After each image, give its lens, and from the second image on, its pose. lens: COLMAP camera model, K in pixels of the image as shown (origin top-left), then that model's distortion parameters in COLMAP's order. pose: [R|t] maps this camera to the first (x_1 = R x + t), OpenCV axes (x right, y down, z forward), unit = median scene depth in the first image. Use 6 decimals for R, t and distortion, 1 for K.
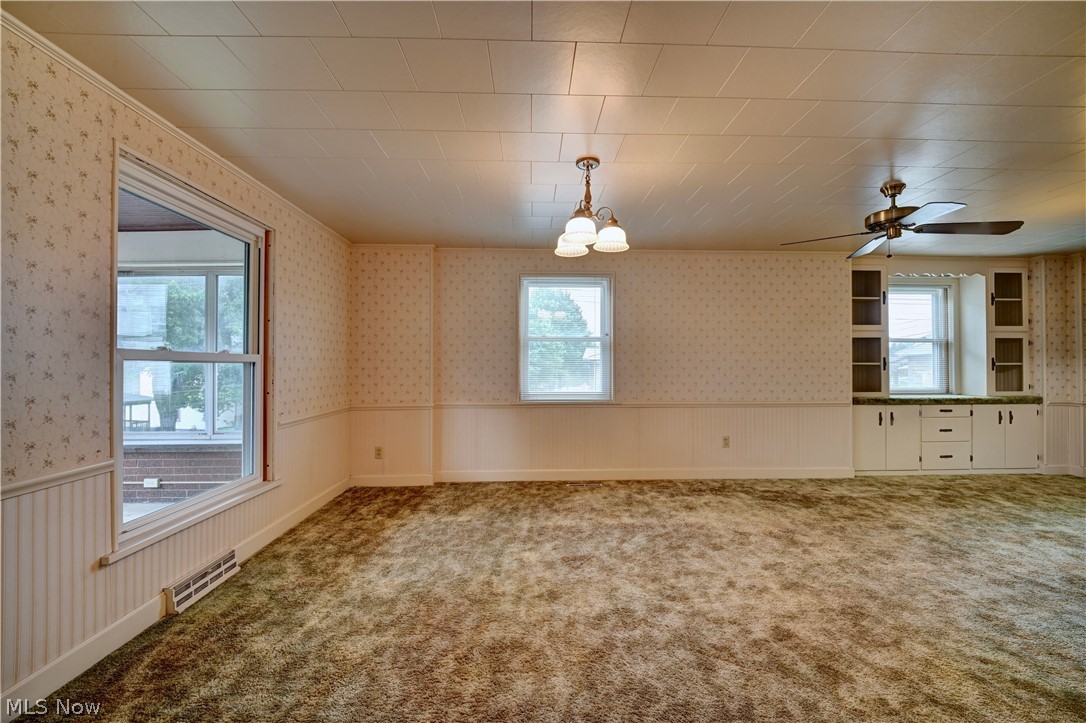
lens RADIAL K [[451.1, 0, 549.9], [0, 451.1, 366.1], [0, 0, 1]] dist [-0.013556, -0.002380]
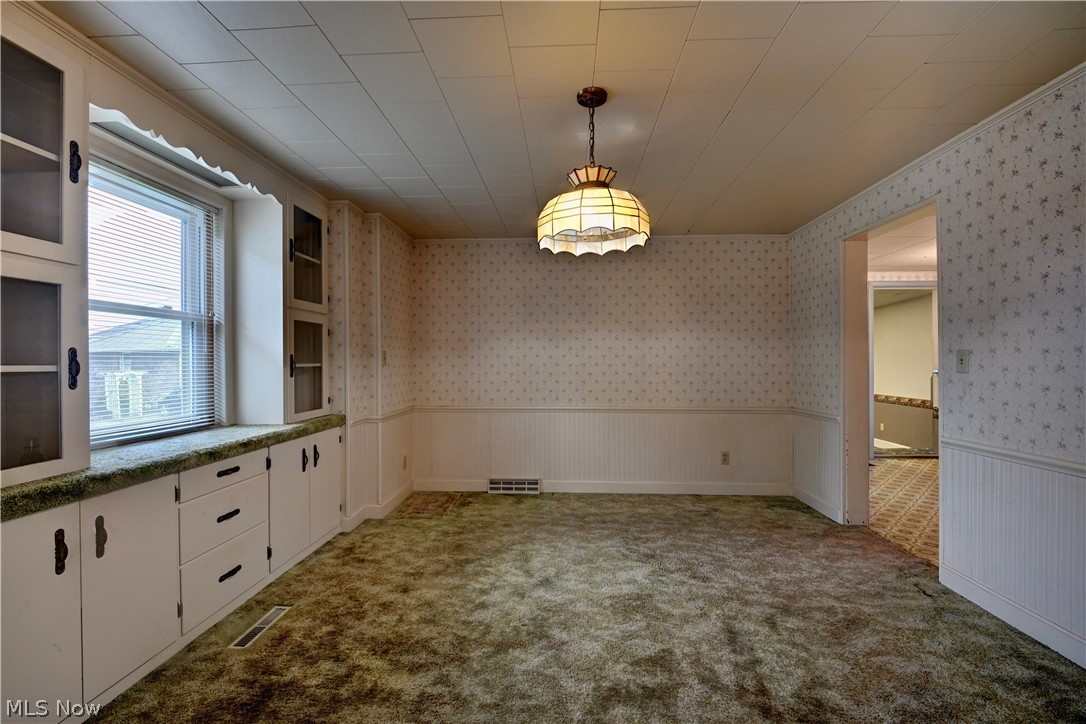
lens RADIAL K [[451.1, 0, 541.3], [0, 451.1, 361.5], [0, 0, 1]] dist [-0.013556, -0.002380]
pose [[0.089827, -0.000765, 0.995957, 0.463994], [-0.001964, 0.999998, 0.000946, -0.011071], [-0.995955, -0.002041, 0.089826, 0.639323]]
